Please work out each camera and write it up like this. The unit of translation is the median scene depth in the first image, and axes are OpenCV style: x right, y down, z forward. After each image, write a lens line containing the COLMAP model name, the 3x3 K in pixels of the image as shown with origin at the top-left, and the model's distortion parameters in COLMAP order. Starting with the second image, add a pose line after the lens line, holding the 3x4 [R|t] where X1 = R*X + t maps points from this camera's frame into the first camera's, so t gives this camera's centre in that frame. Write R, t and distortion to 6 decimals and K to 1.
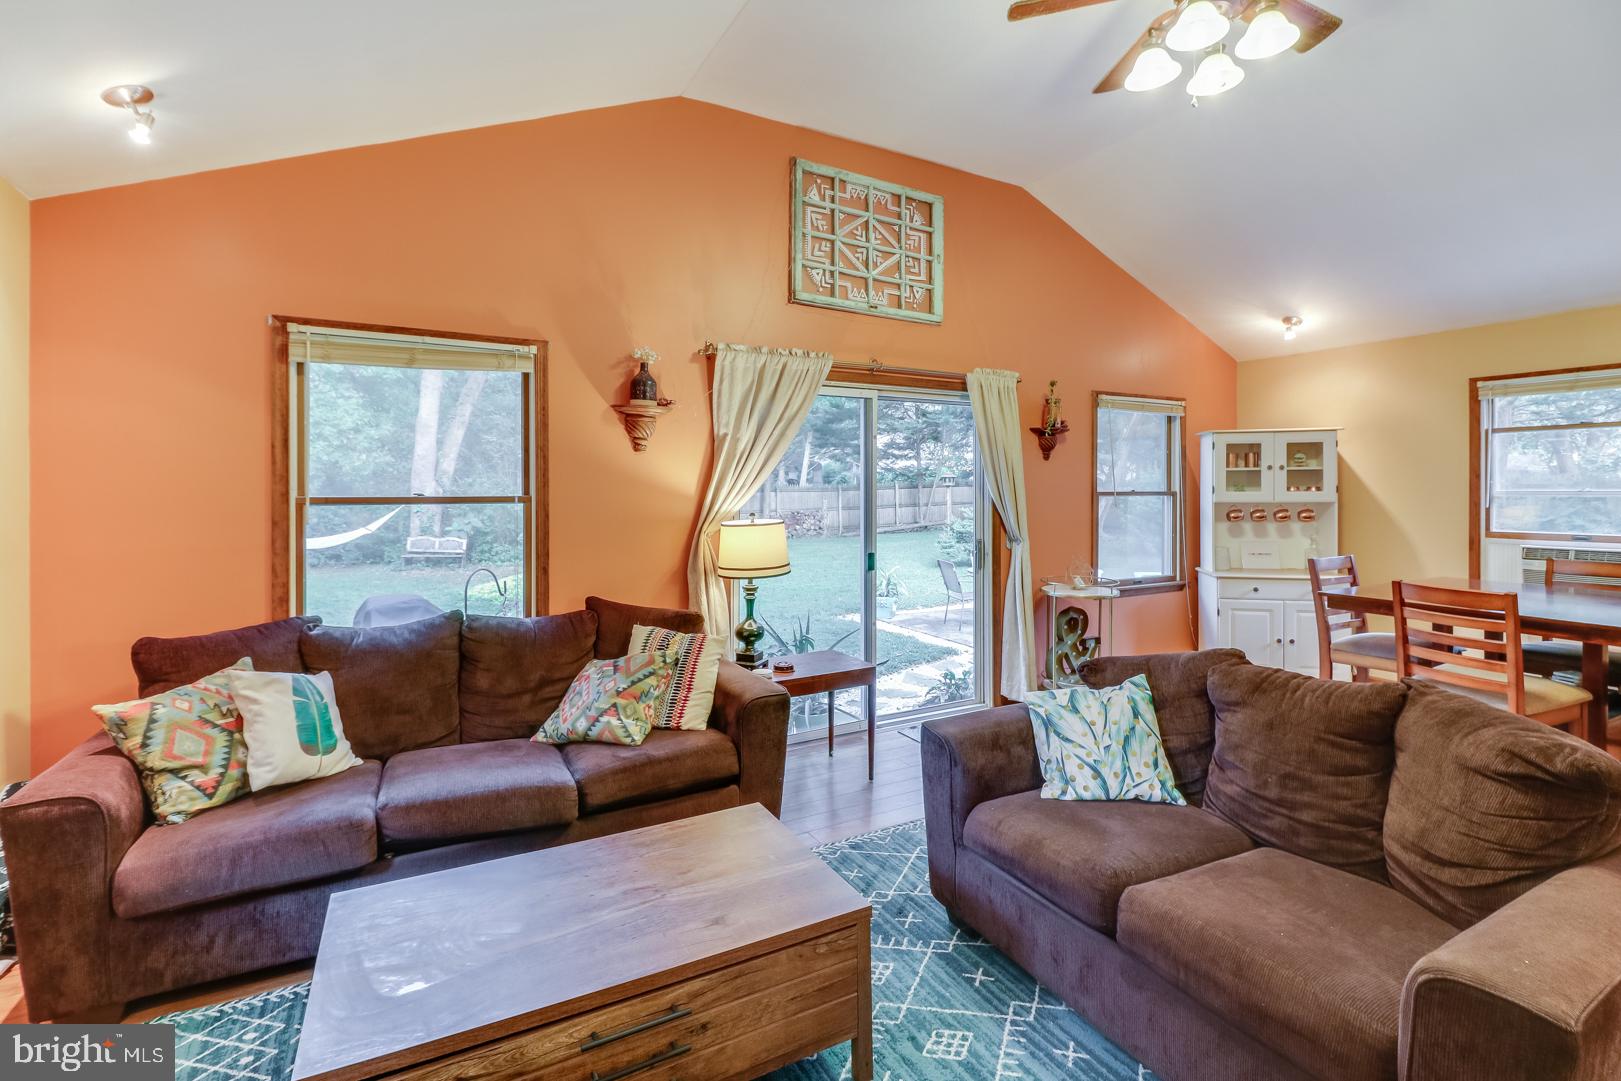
lens RADIAL K [[730.9, 0, 816.2], [0, 730.9, 491.3], [0, 0, 1]] dist [0.022335, -0.022632]
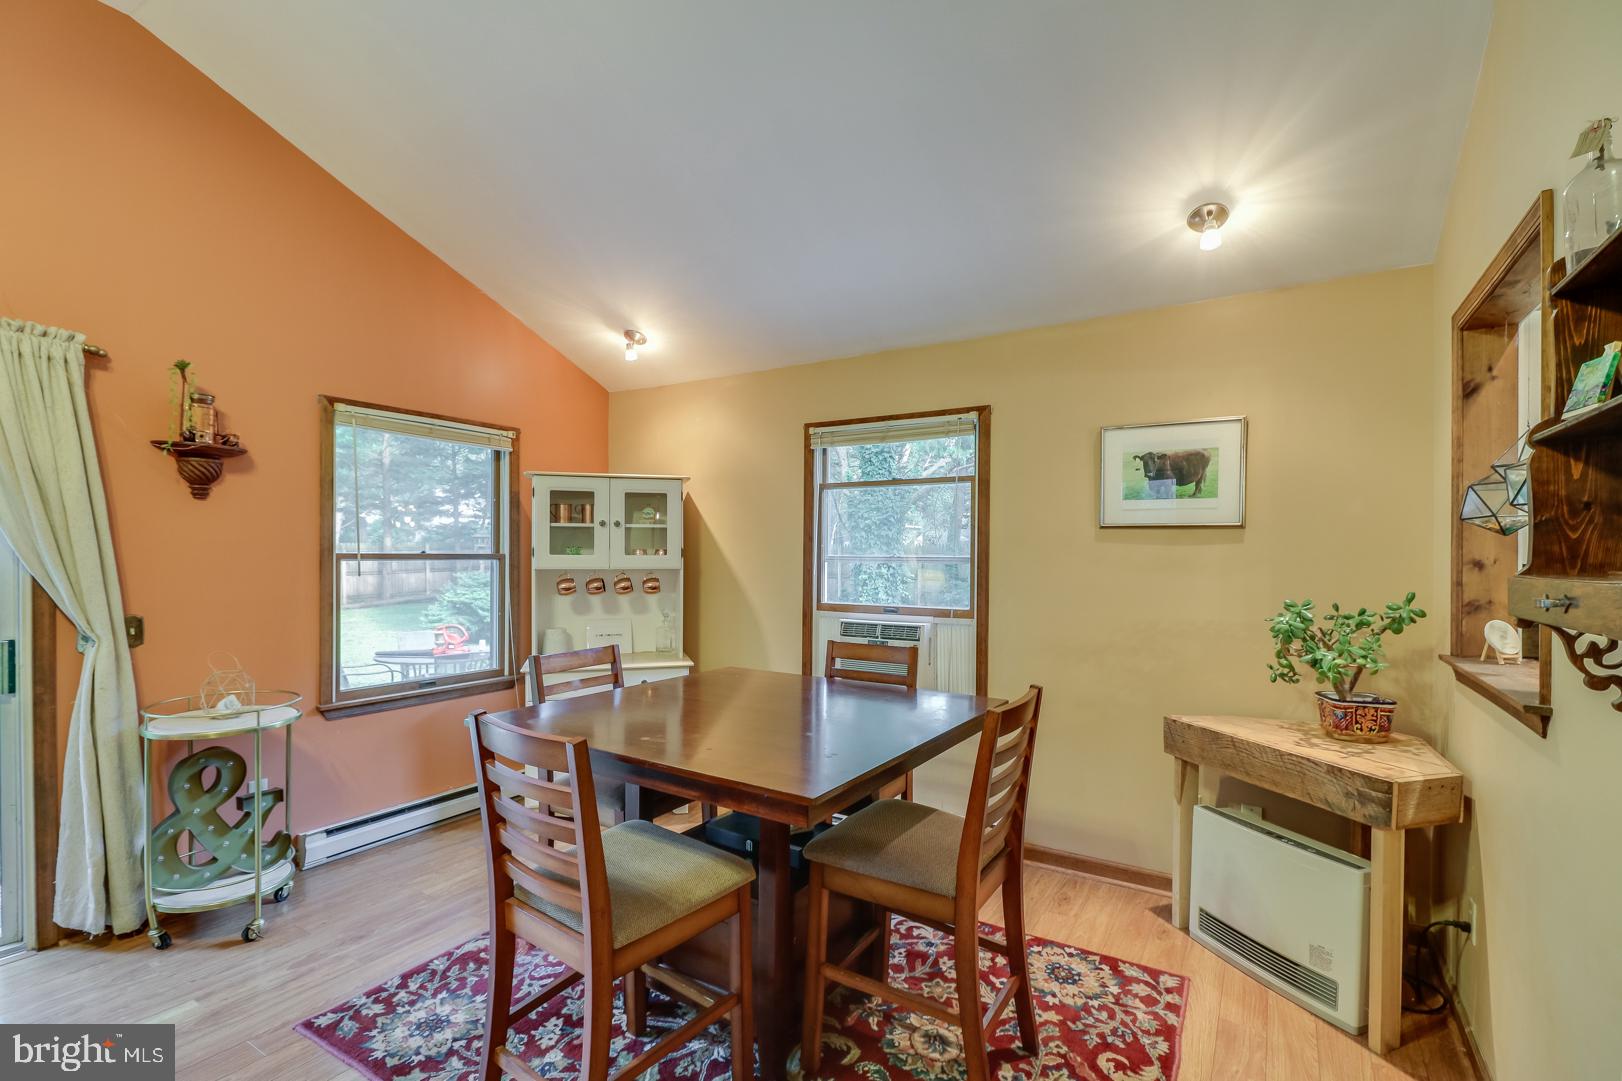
lens RADIAL K [[737.1, 0, 811.3], [0, 737.1, 556.9], [0, 0, 1]] dist [0.001483, -0.000140]
pose [[0.873030, 0.006195, 0.487628, 0.456548], [-0.007635, 0.999970, 0.000965, -0.000173], [-0.487607, -0.004566, 0.873051, 0.235125]]
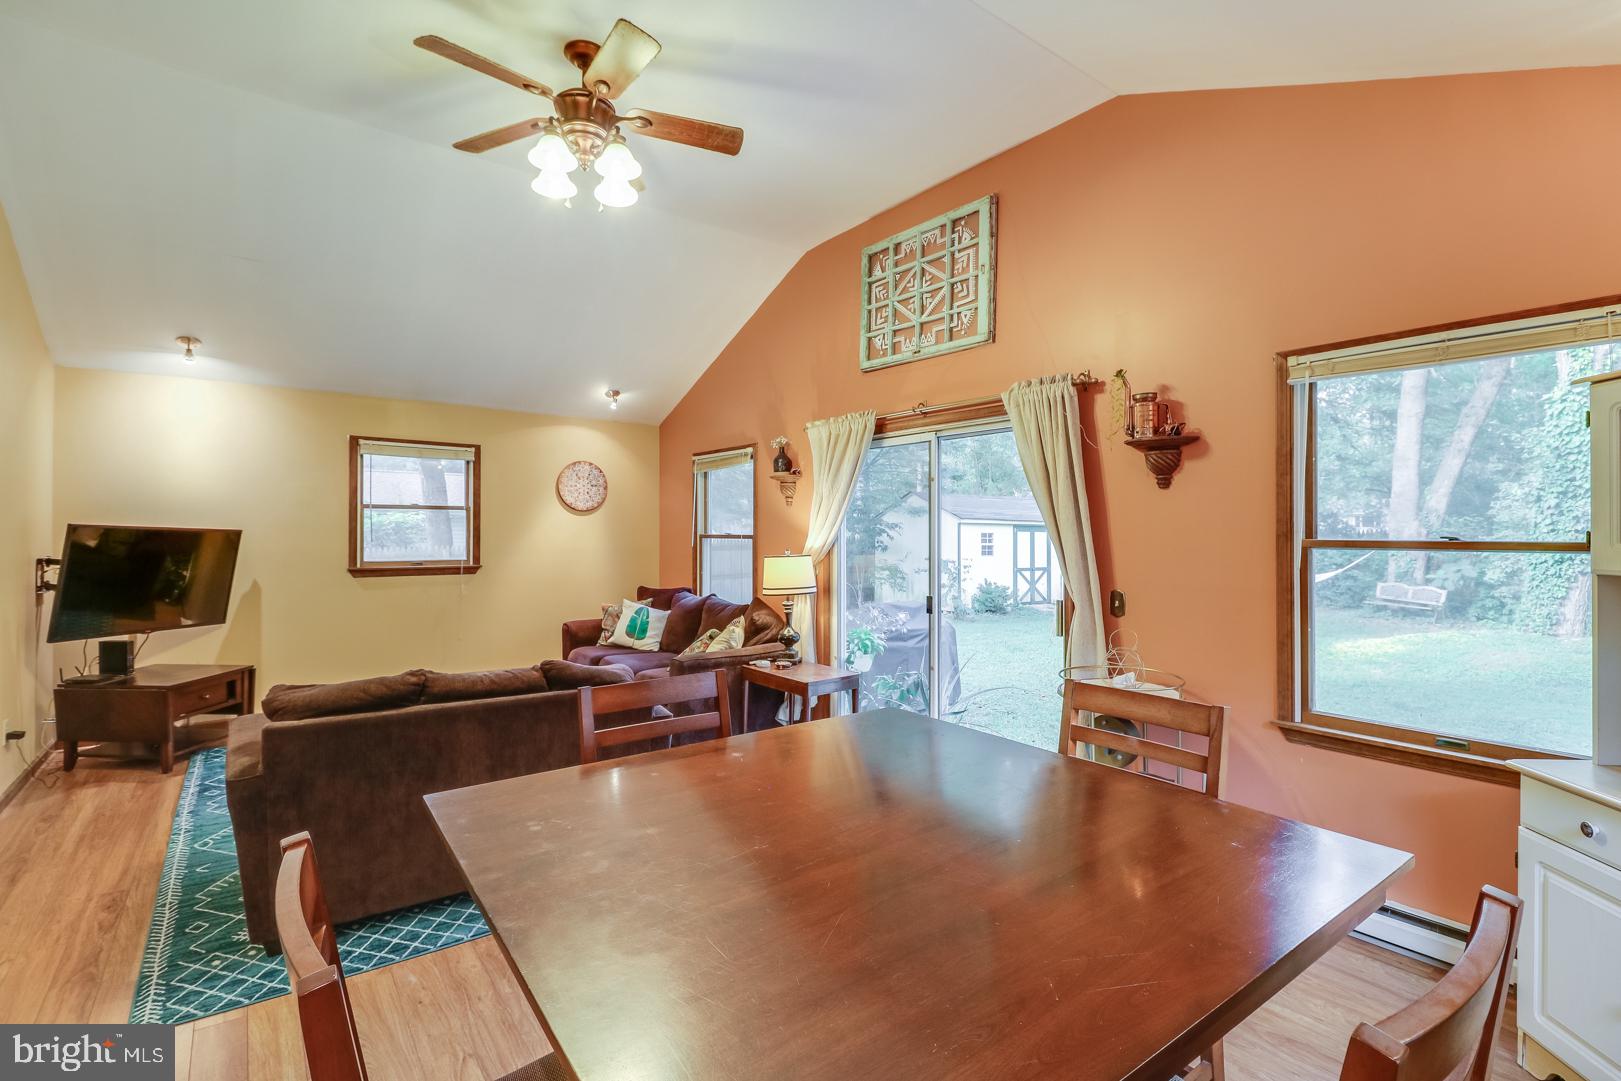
lens RADIAL K [[743.0, 0, 814.3], [0, 743.0, 525.9], [0, 0, 1]] dist [0.000787, -0.012530]
pose [[0.140445, -0.002412, -0.990086, 0.912644], [-0.005144, 0.999982, -0.003166, -0.006191], [0.990075, 0.005538, 0.140430, 0.608898]]
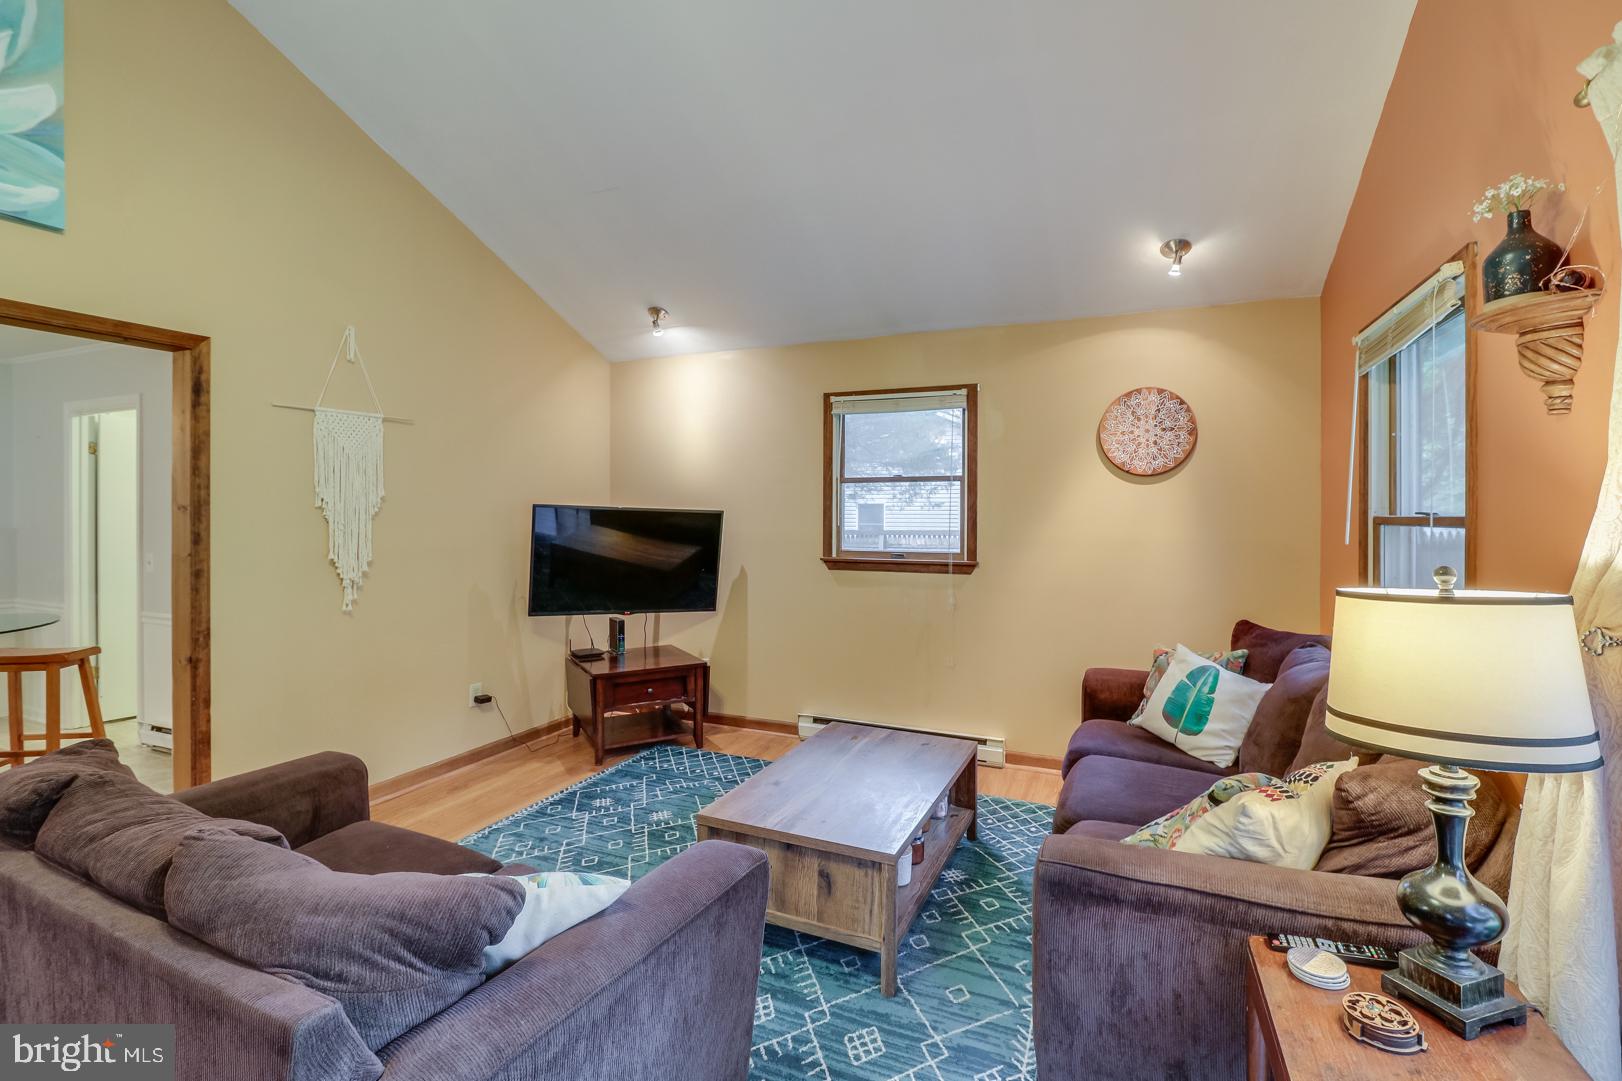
lens RADIAL K [[742.9, 0, 807.7], [0, 742.9, 518.2], [0, 0, 1]] dist [0.001614, -0.000451]
pose [[-0.798409, 0.004962, -0.602095, 0.262626], [0.000804, 0.999974, 0.007174, 0.002734], [0.602115, 0.005244, -0.798392, 0.783438]]
